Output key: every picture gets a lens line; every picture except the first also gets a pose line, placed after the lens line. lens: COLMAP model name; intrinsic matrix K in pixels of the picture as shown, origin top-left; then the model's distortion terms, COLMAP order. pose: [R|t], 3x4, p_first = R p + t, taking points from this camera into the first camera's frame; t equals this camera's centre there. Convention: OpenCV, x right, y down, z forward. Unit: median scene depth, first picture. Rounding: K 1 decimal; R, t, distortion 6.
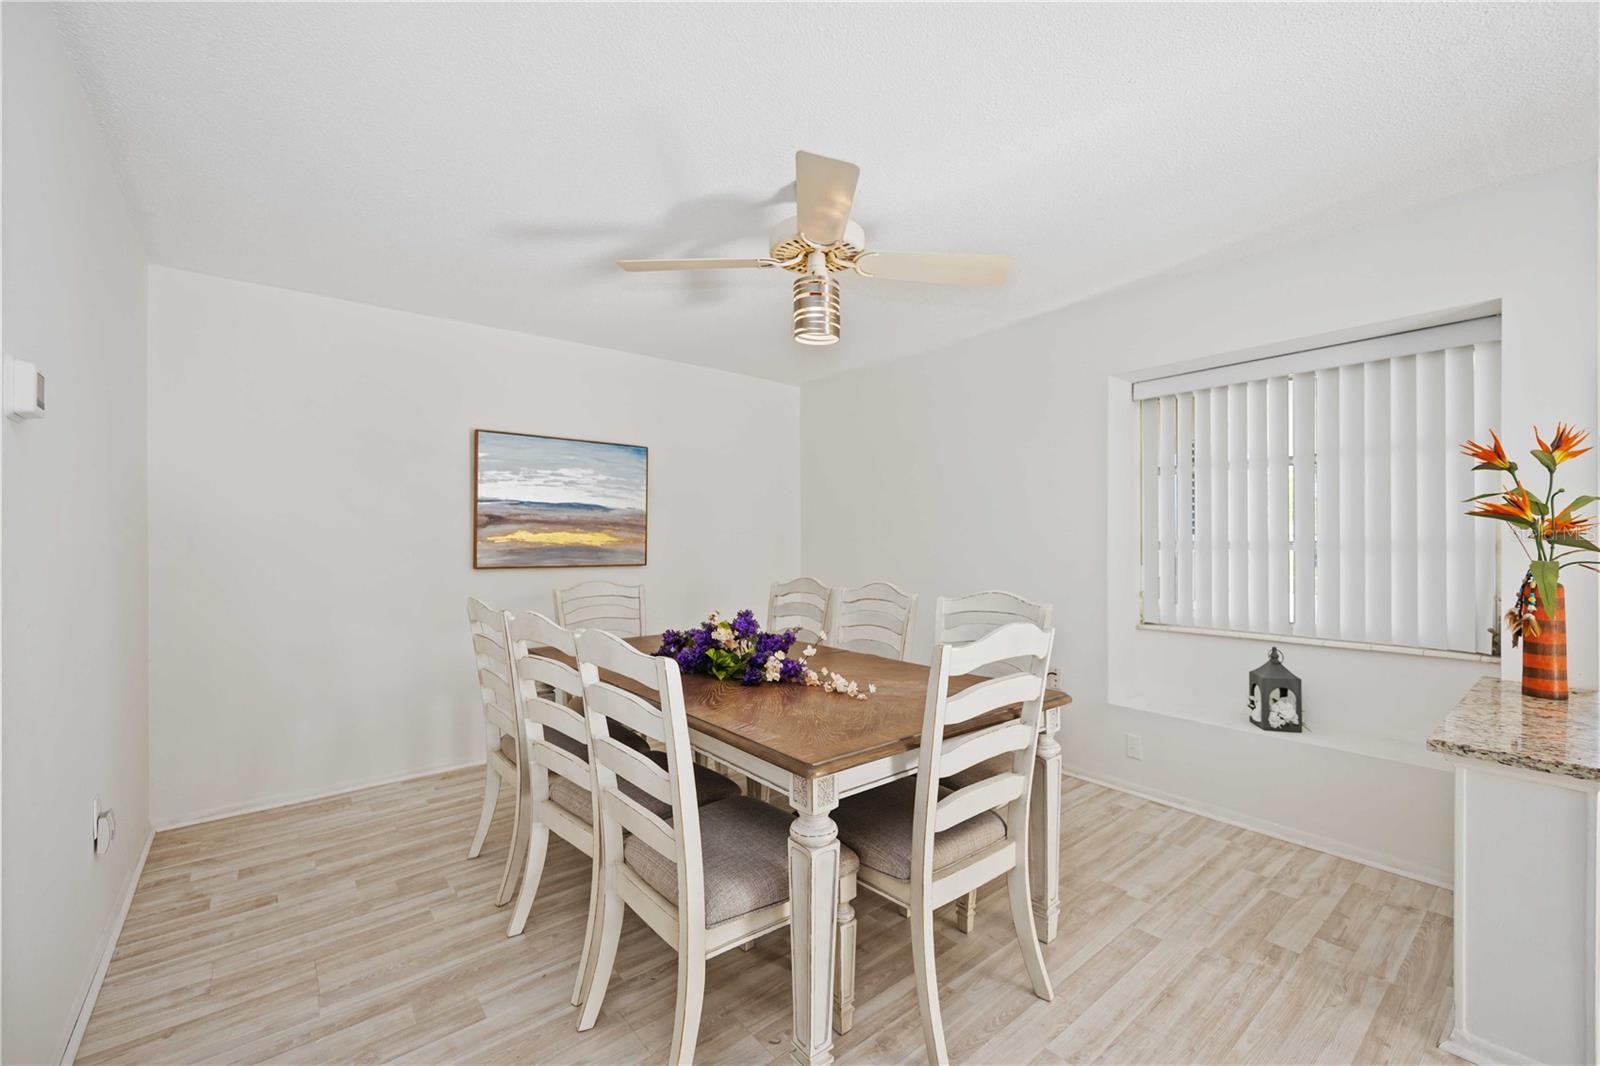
lens RADIAL K [[657.2, 0, 884.8], [0, 657.2, 537.8], [0, 0, 1]] dist [-0.003079, -0.000330]
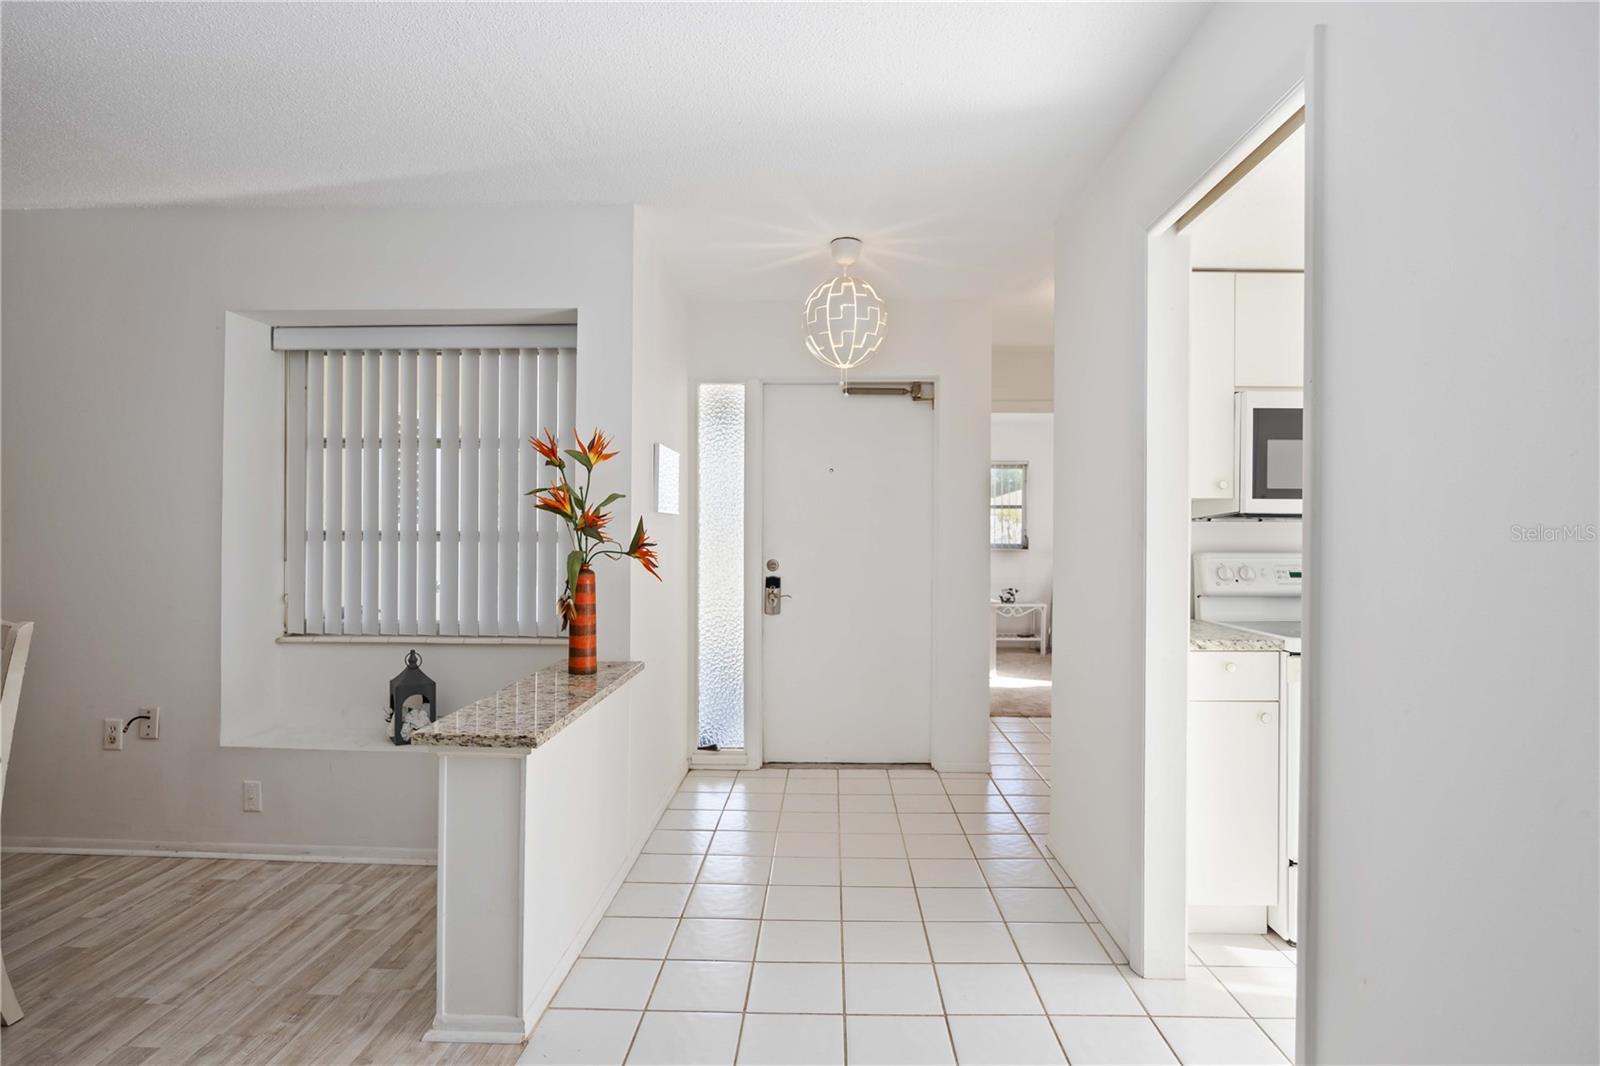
lens RADIAL K [[787.1, 0, 786.4], [0, 787.1, 524.1], [0, 0, 1]] dist [-0.002057, -0.000308]
pose [[0.703032, 0.008486, 0.711108, 0.246532], [-0.006840, 0.999963, -0.005171, -0.004444], [-0.711126, -0.001229, 0.703064, -0.153915]]
